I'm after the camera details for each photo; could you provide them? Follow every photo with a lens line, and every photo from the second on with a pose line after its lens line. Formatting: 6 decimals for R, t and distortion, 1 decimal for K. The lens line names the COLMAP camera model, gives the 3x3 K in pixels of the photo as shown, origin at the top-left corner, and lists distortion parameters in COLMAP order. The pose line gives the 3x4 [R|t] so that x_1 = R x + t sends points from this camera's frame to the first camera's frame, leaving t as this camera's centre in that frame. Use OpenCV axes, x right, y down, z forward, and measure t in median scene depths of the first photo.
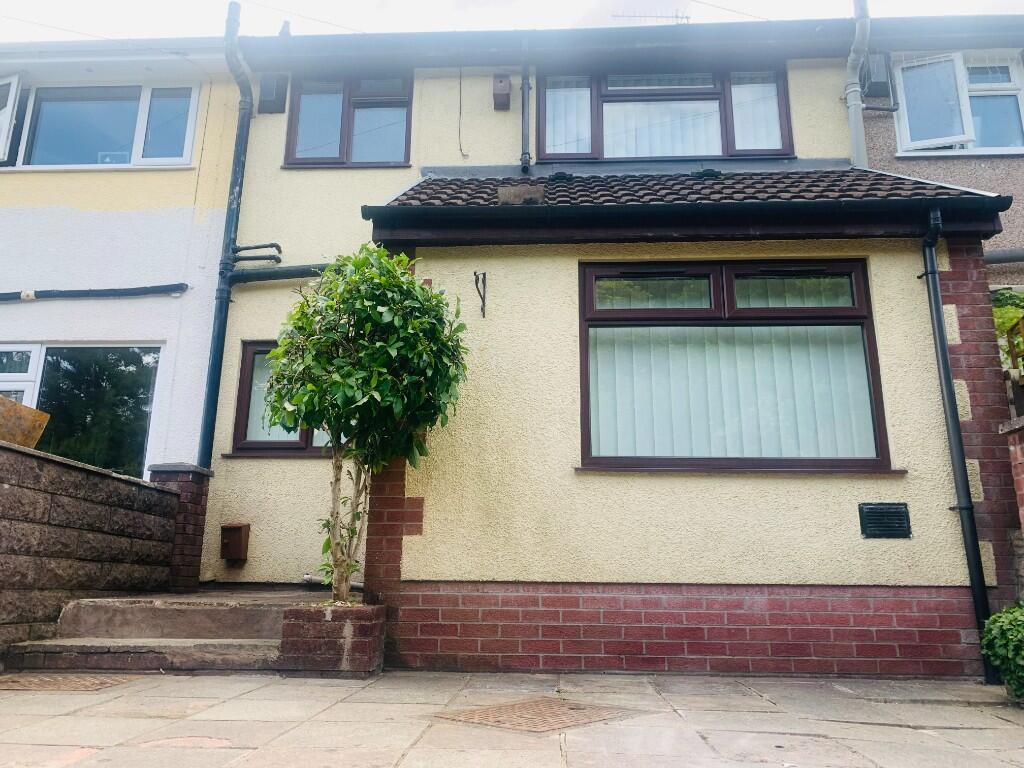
lens RADIAL K [[794.8, 0, 488.0], [0, 794.8, 369.1], [0, 0, 1]] dist [0.026414, -0.009253]
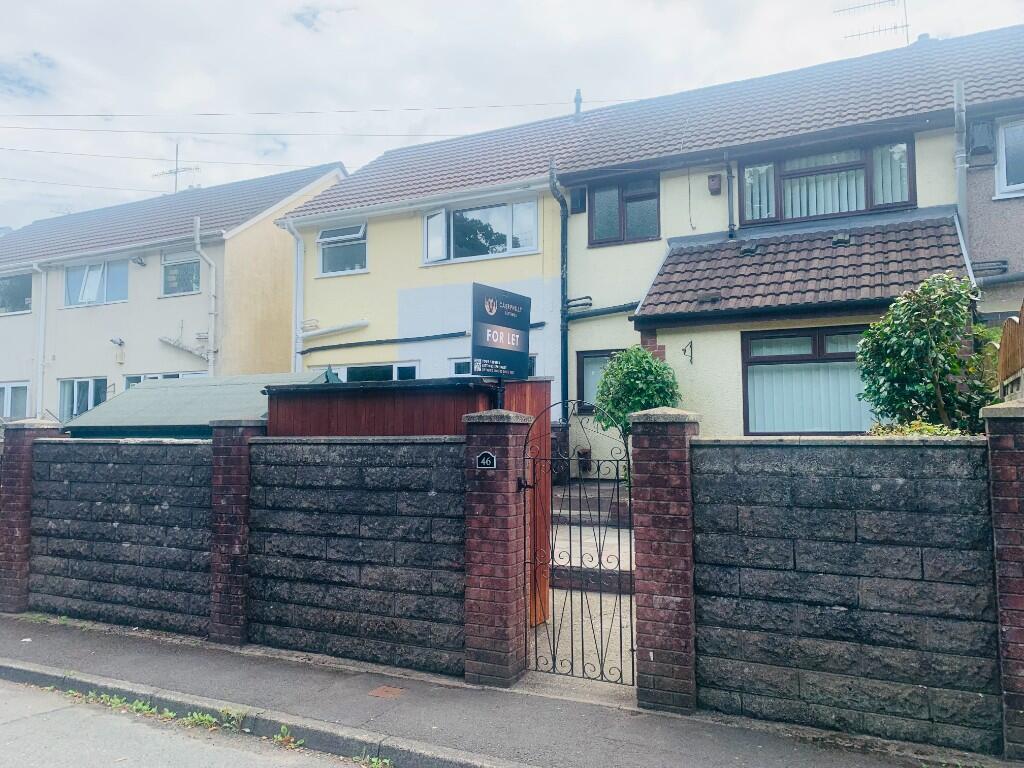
lens RADIAL K [[794.8, 0, 512.2], [0, 794.8, 380.1], [0, 0, 1]] dist [0.026414, -0.009253]
pose [[0.928128, -0.039728, -0.370135, 0.221674], [0.120851, 0.972591, 0.198648, -0.338504], [0.352098, -0.229102, 0.907490, -0.704939]]
